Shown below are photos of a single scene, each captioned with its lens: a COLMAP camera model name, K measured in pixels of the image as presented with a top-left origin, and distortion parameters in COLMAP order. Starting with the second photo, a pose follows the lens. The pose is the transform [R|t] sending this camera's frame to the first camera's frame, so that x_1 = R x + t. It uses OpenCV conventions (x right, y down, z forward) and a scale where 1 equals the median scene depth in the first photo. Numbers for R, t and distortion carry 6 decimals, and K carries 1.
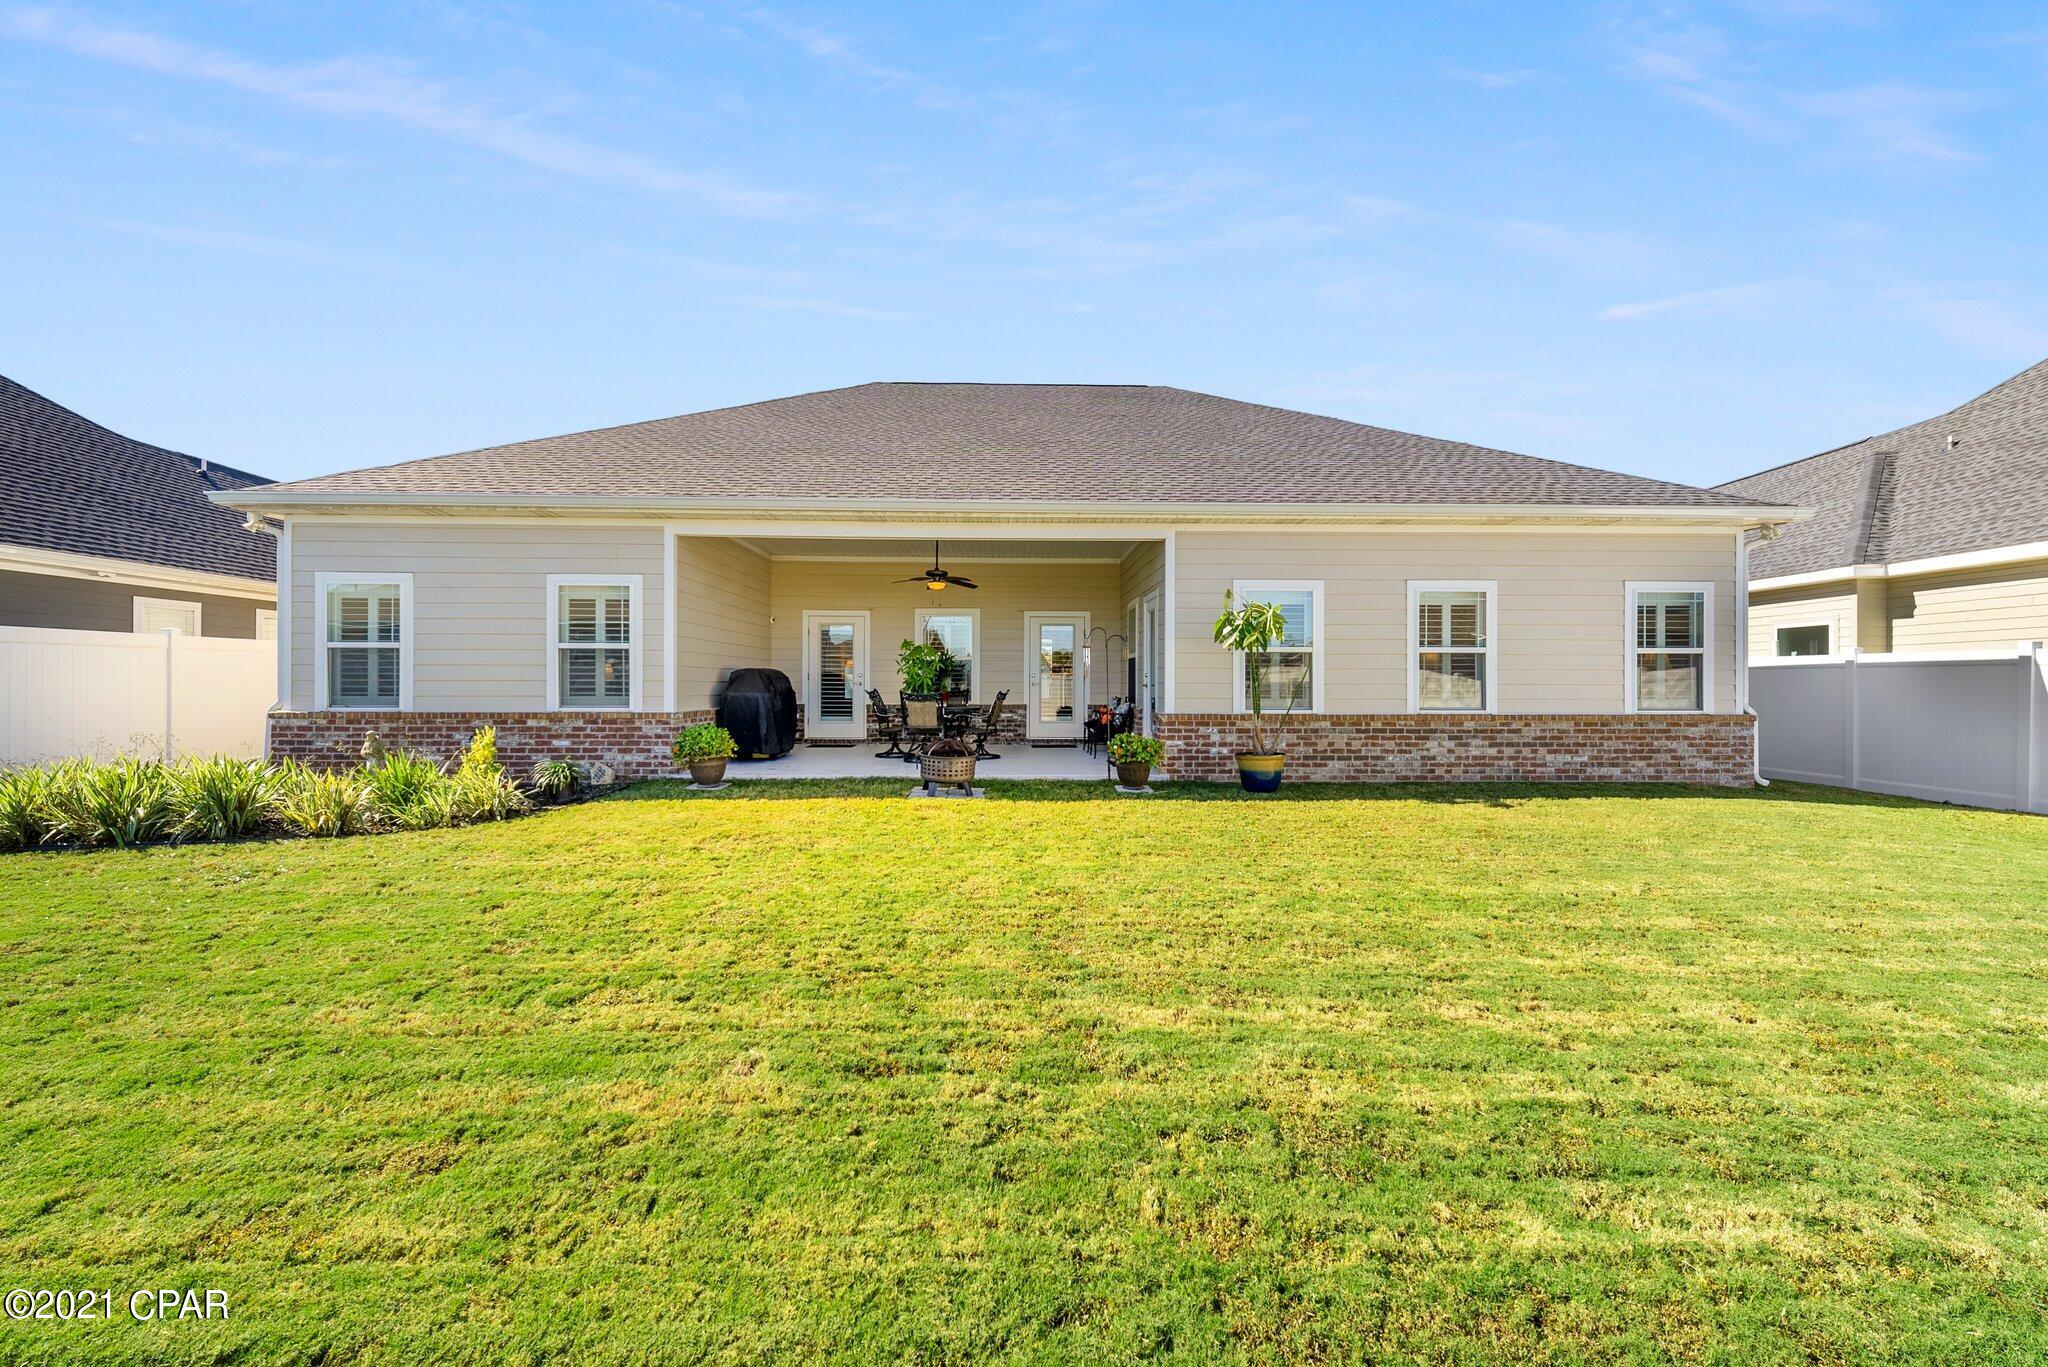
lens RADIAL K [[830.8, 0, 1030.8], [0, 830.8, 682.5], [0, 0, 1]] dist [0.015008, -0.005982]
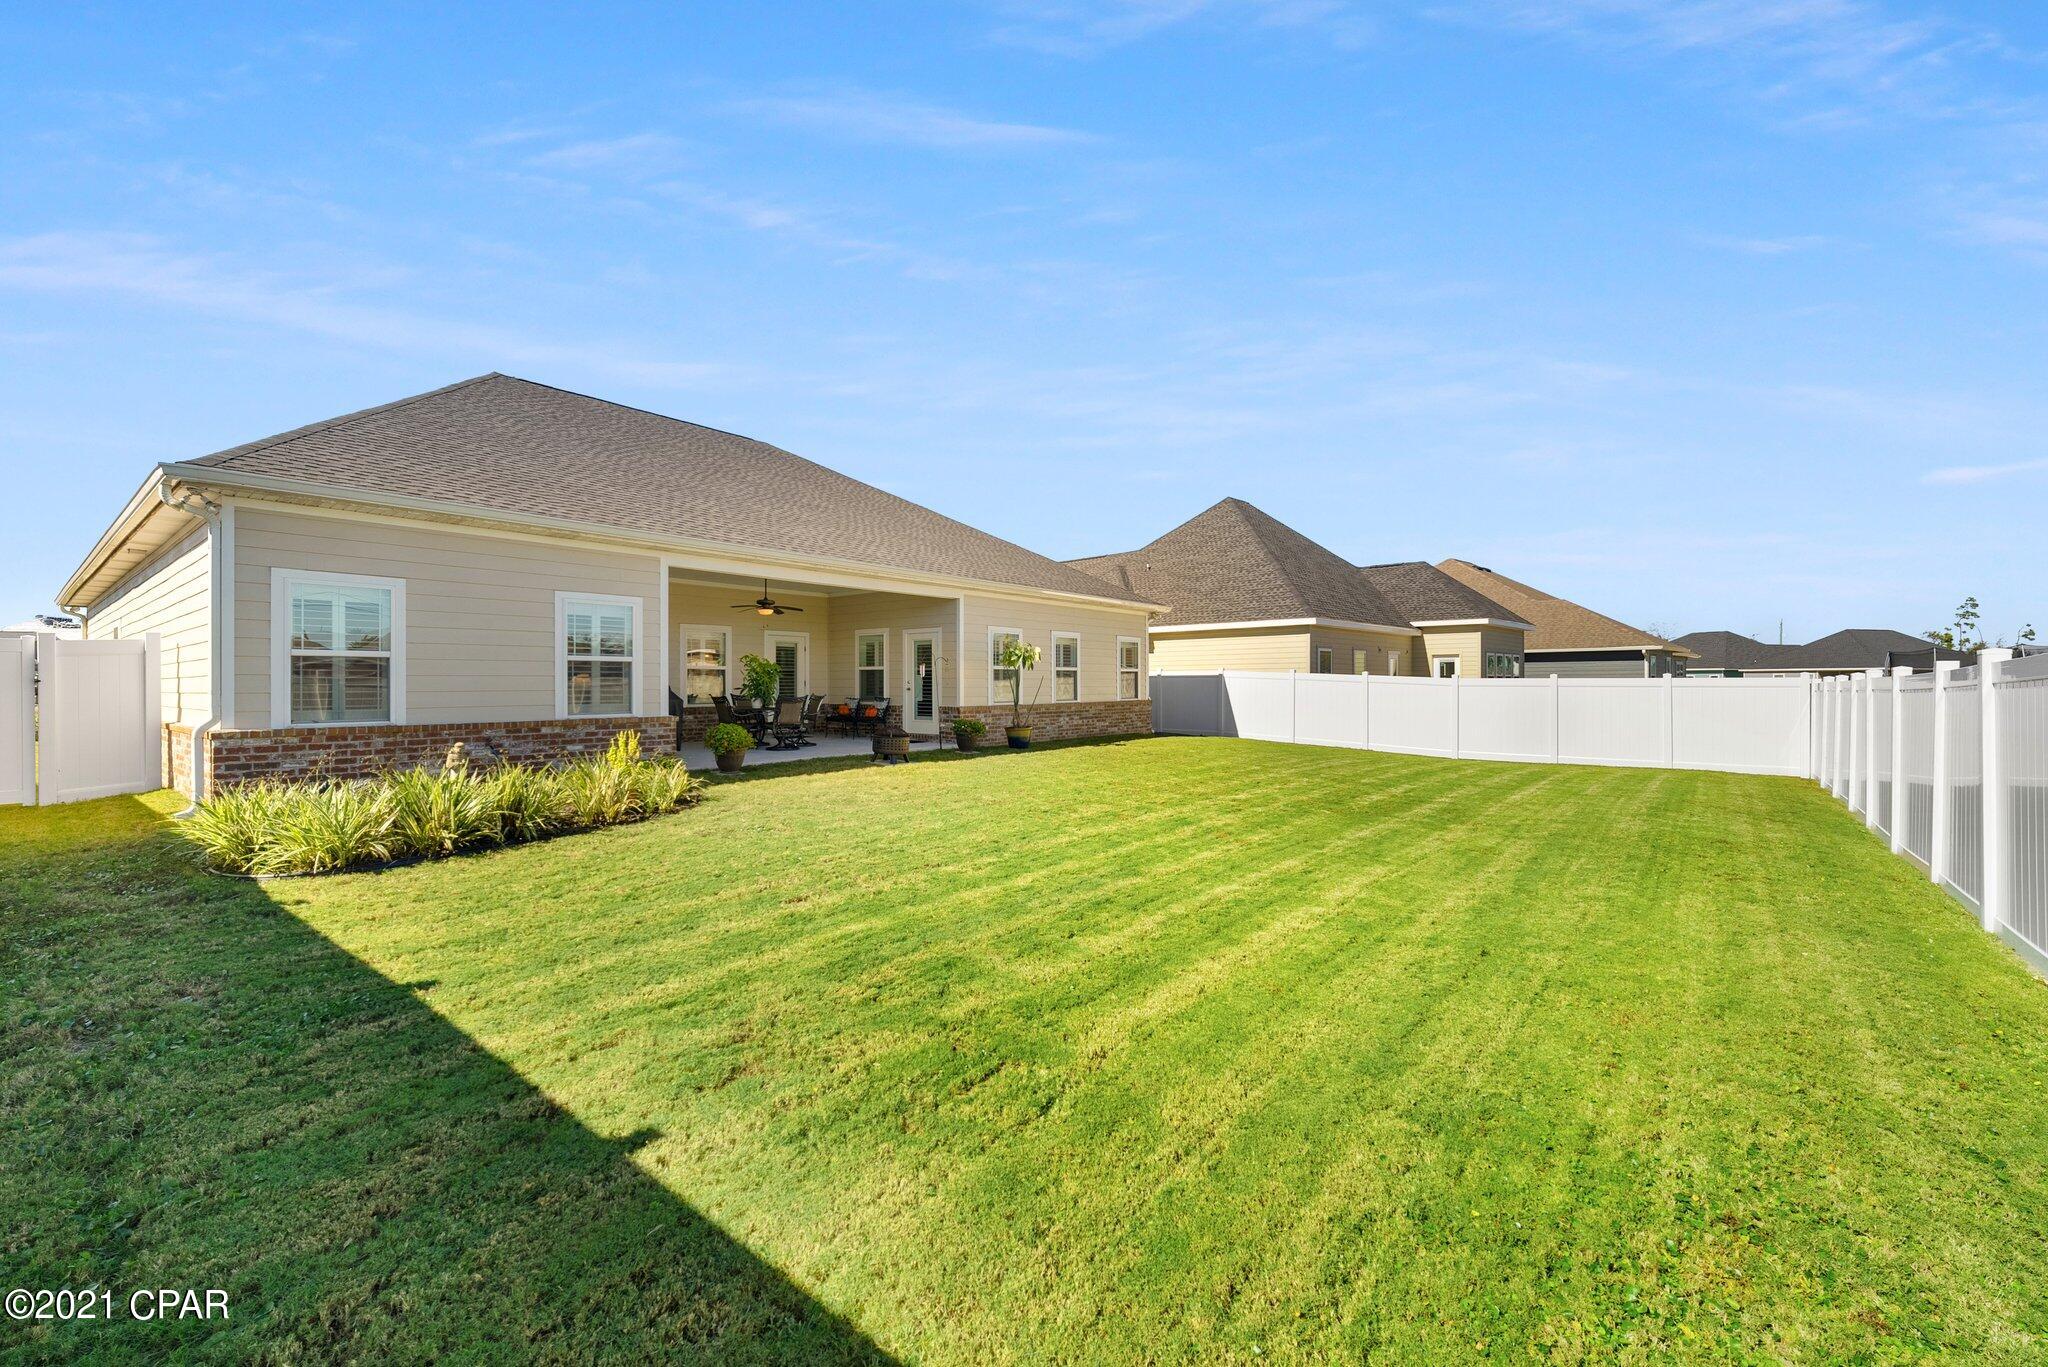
lens RADIAL K [[830.8, 0, 1030.8], [0, 830.8, 682.5], [0, 0, 1]] dist [0.015008, -0.005982]
pose [[0.649467, -0.003768, 0.760380, -0.997601], [0.003278, 0.999992, 0.002155, -0.012747], [-0.760383, 0.001093, 0.649474, -0.157010]]
